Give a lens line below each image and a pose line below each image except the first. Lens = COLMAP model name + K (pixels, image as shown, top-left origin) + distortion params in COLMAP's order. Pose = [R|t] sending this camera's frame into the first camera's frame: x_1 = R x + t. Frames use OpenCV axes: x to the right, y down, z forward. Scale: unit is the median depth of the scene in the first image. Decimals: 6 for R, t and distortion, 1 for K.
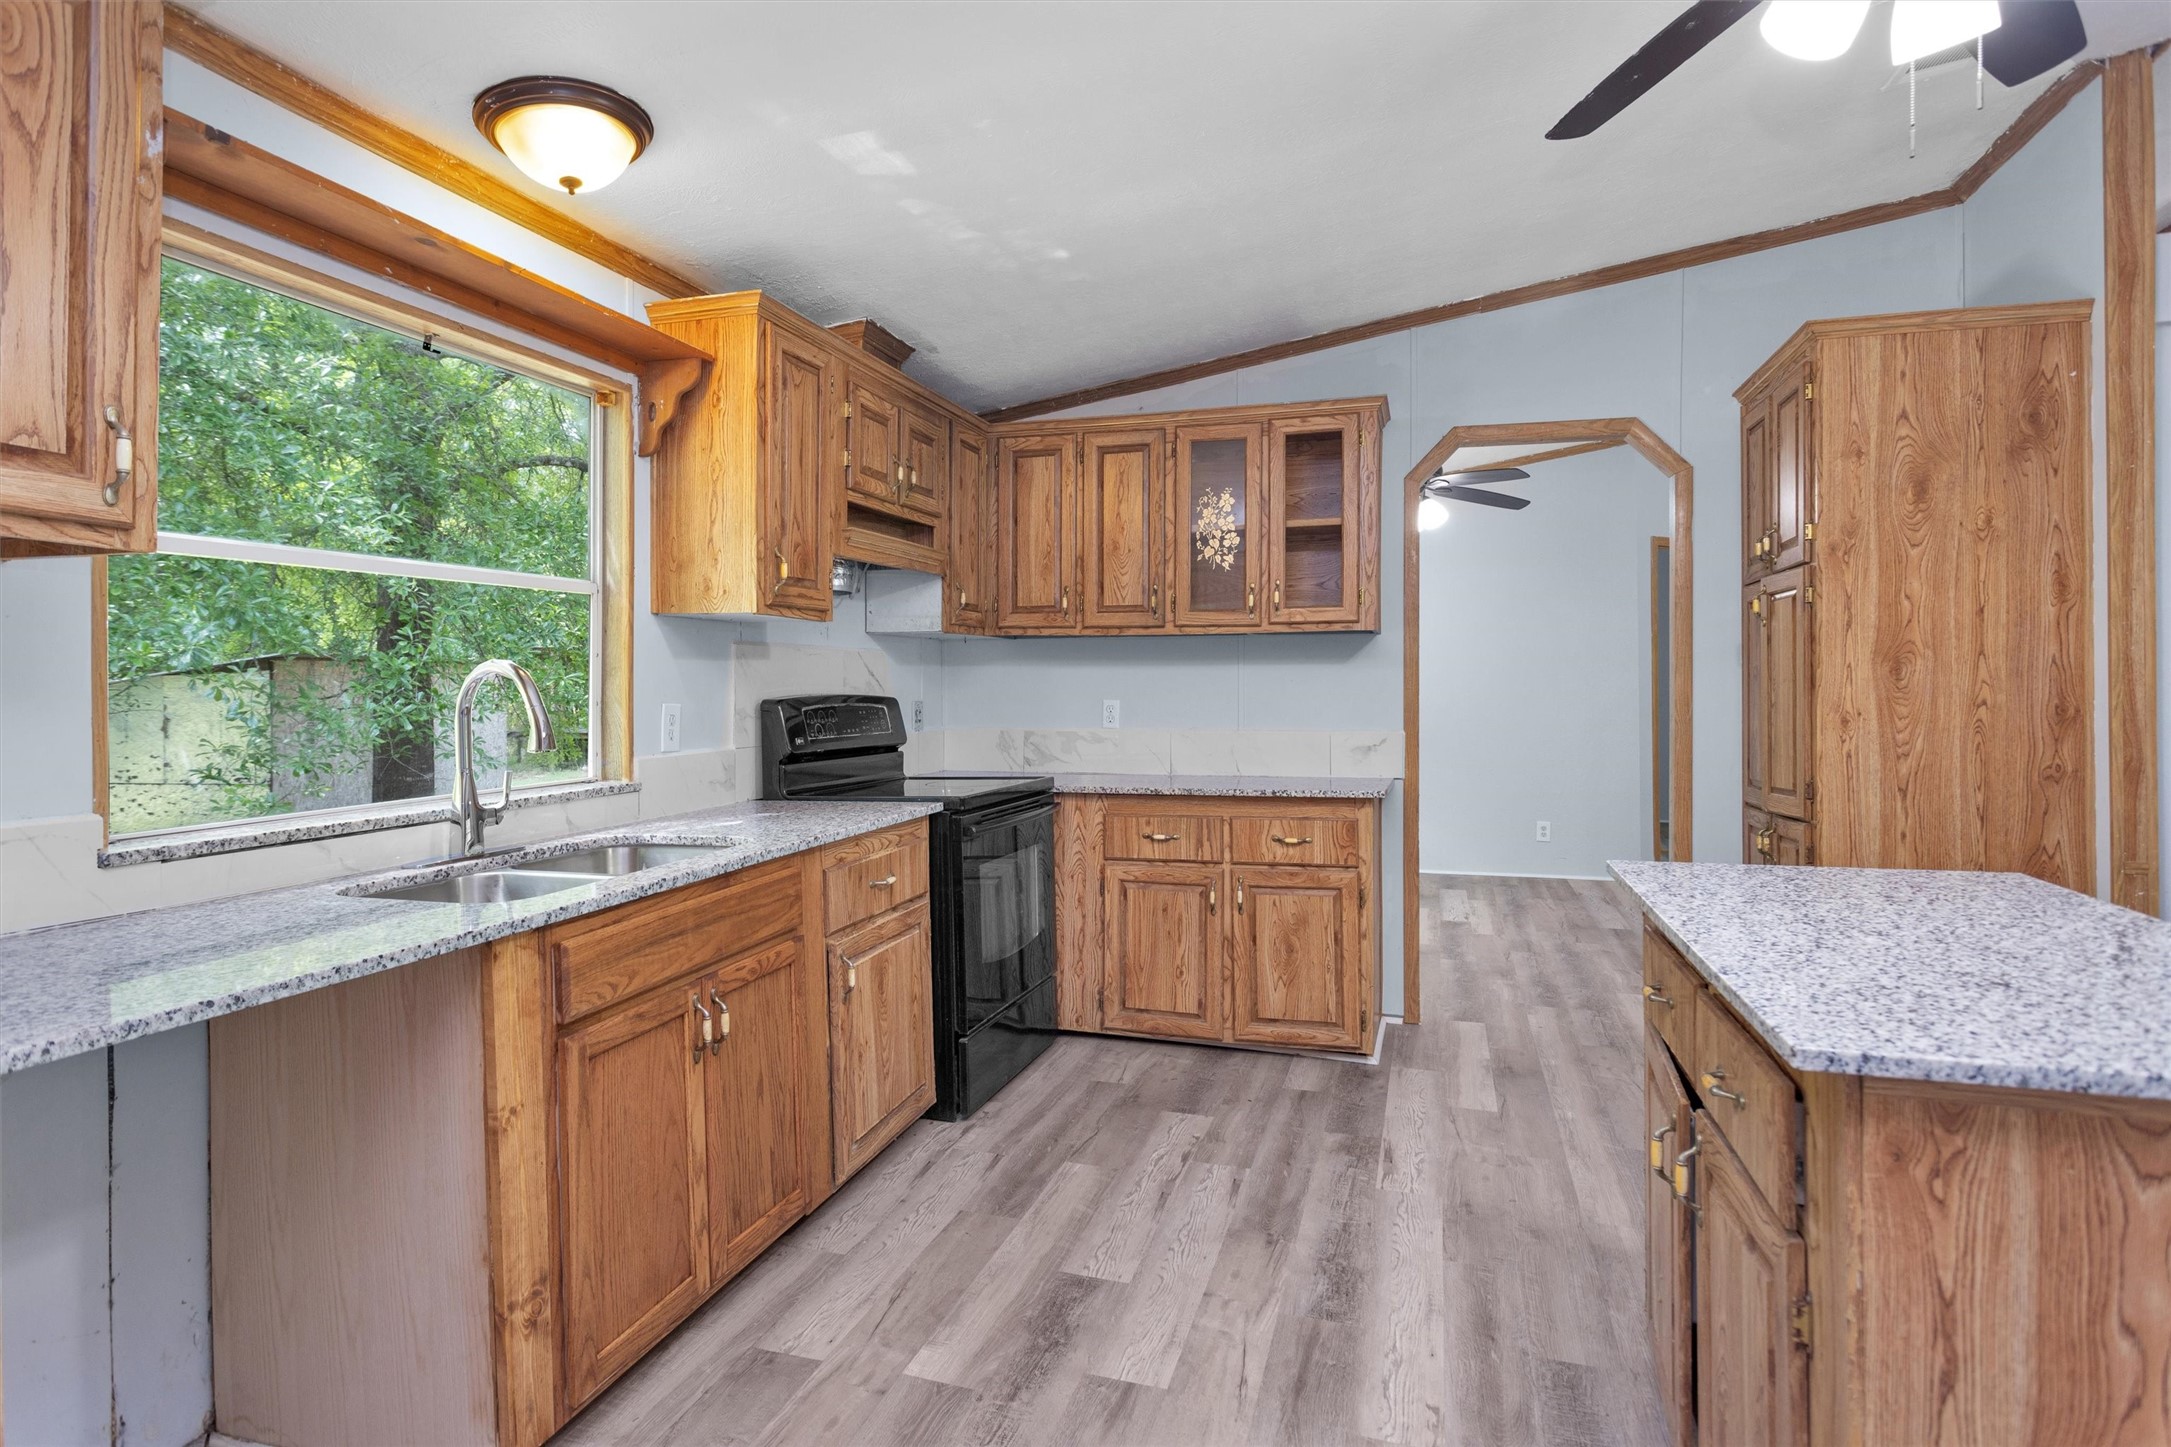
lens RADIAL K [[1128.4, 0, 1087.6], [0, 1128.4, 701.5], [0, 0, 1]] dist [-0.000606, -0.000041]
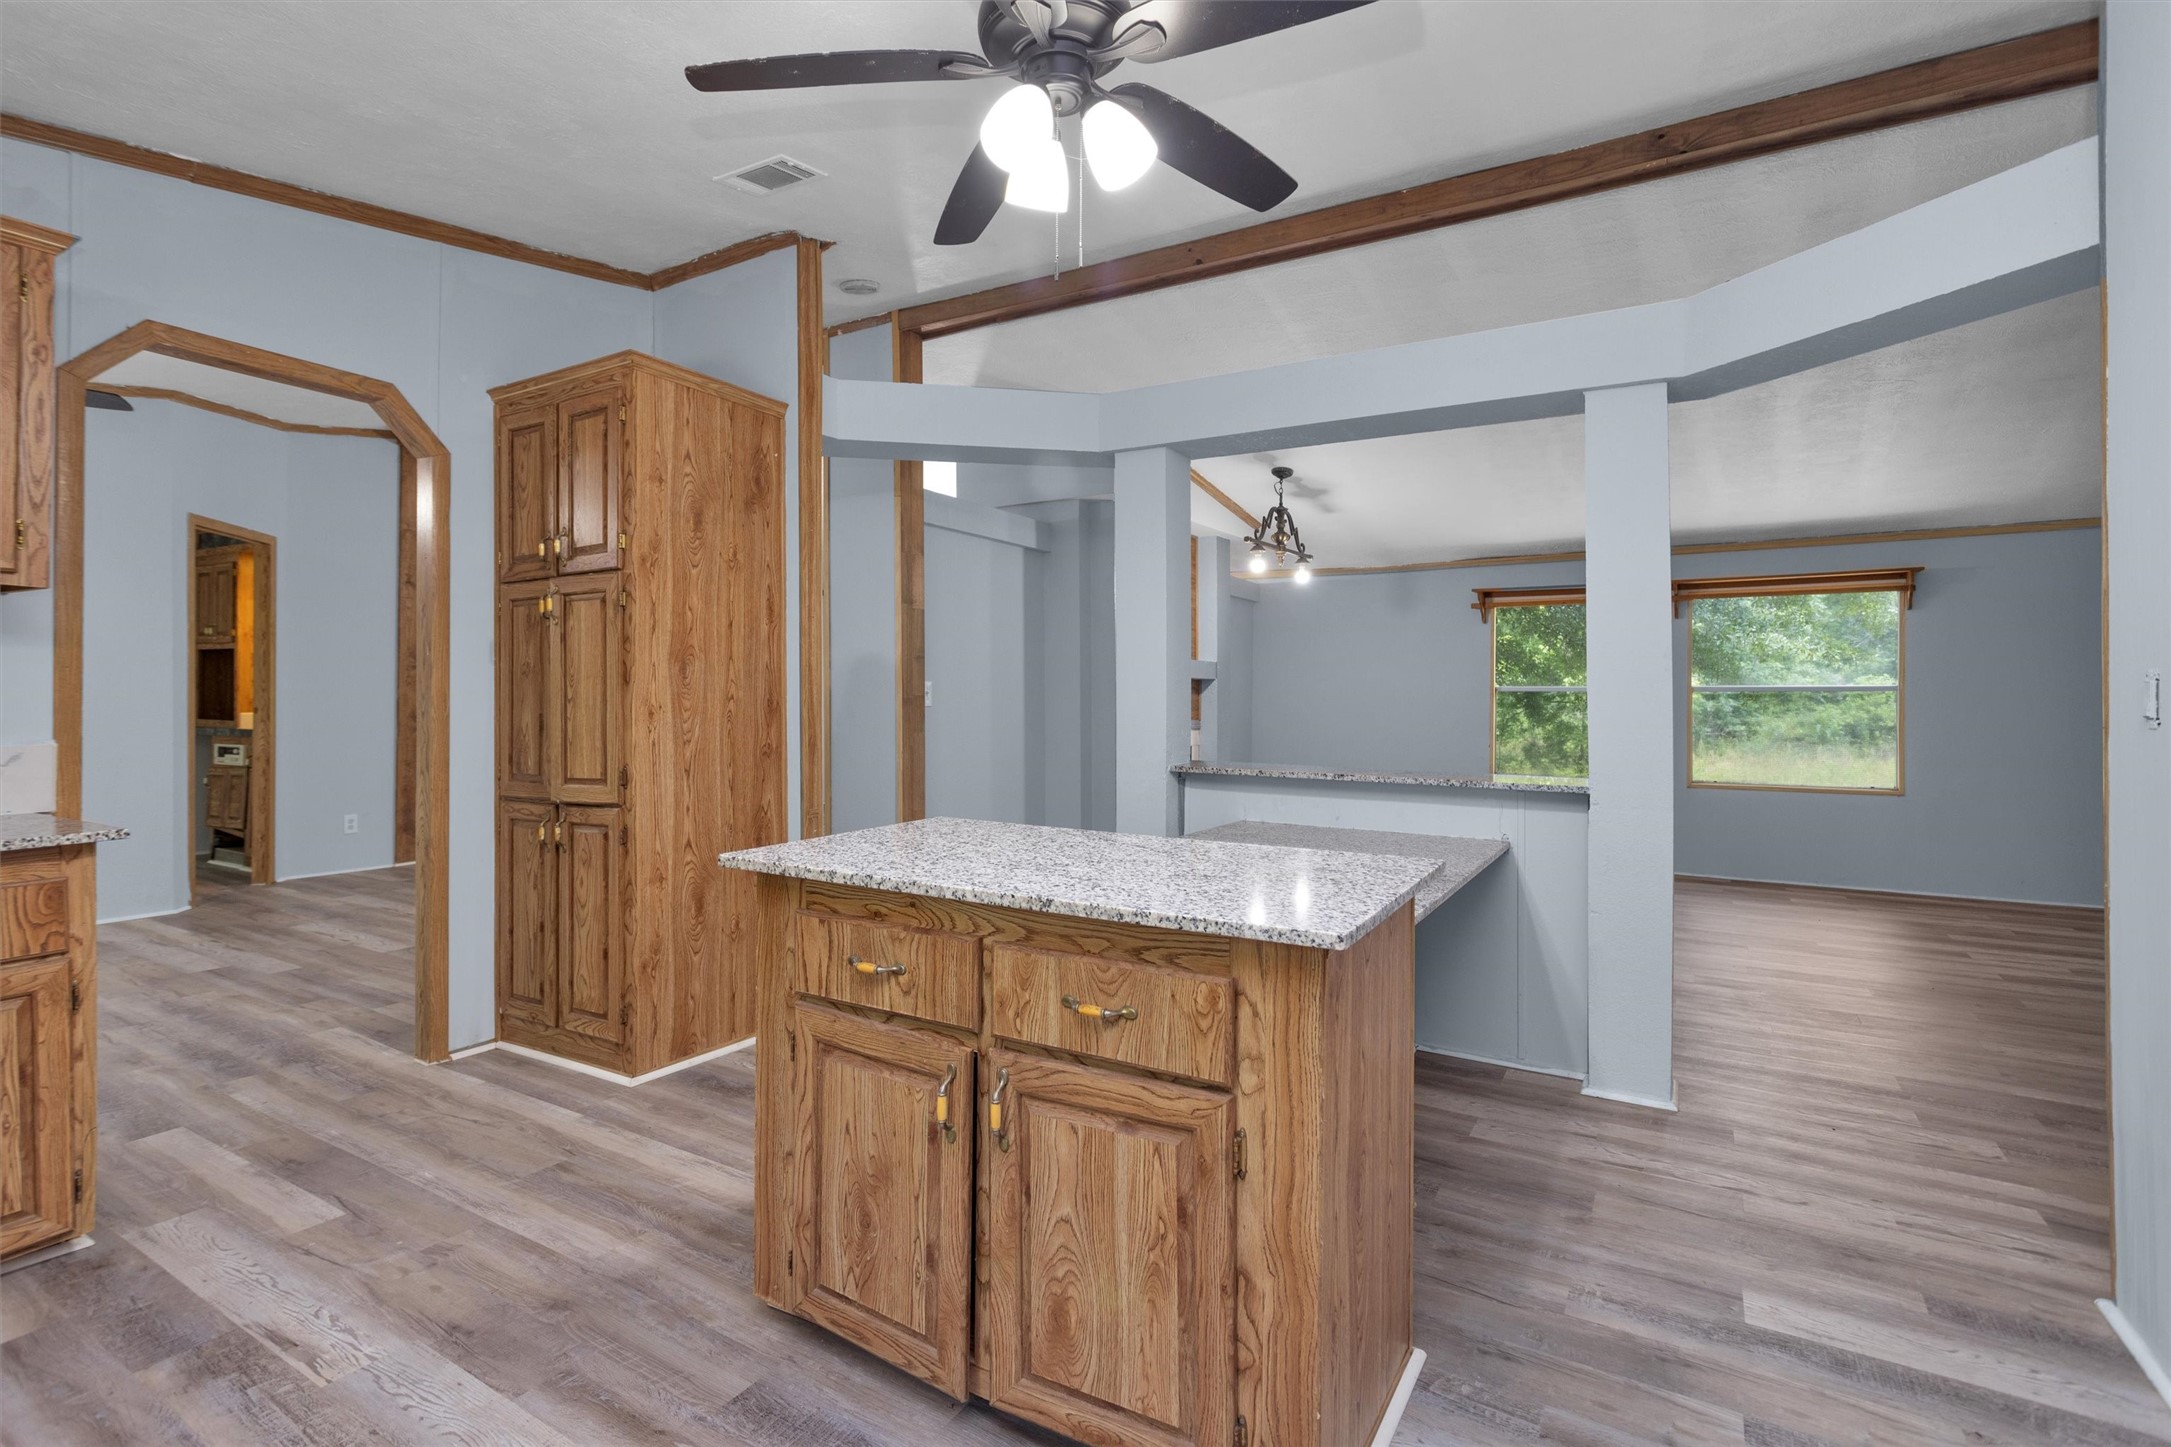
lens RADIAL K [[1013.7, 0, 1072.7], [0, 1013.7, 695.8], [0, 0, 1]] dist [0.003254, -0.000852]
pose [[0.243376, 0.003446, 0.969926, -0.213402], [0.006837, 0.999963, -0.005268, 0.007933], [-0.969908, 0.007914, 0.243344, 0.343184]]
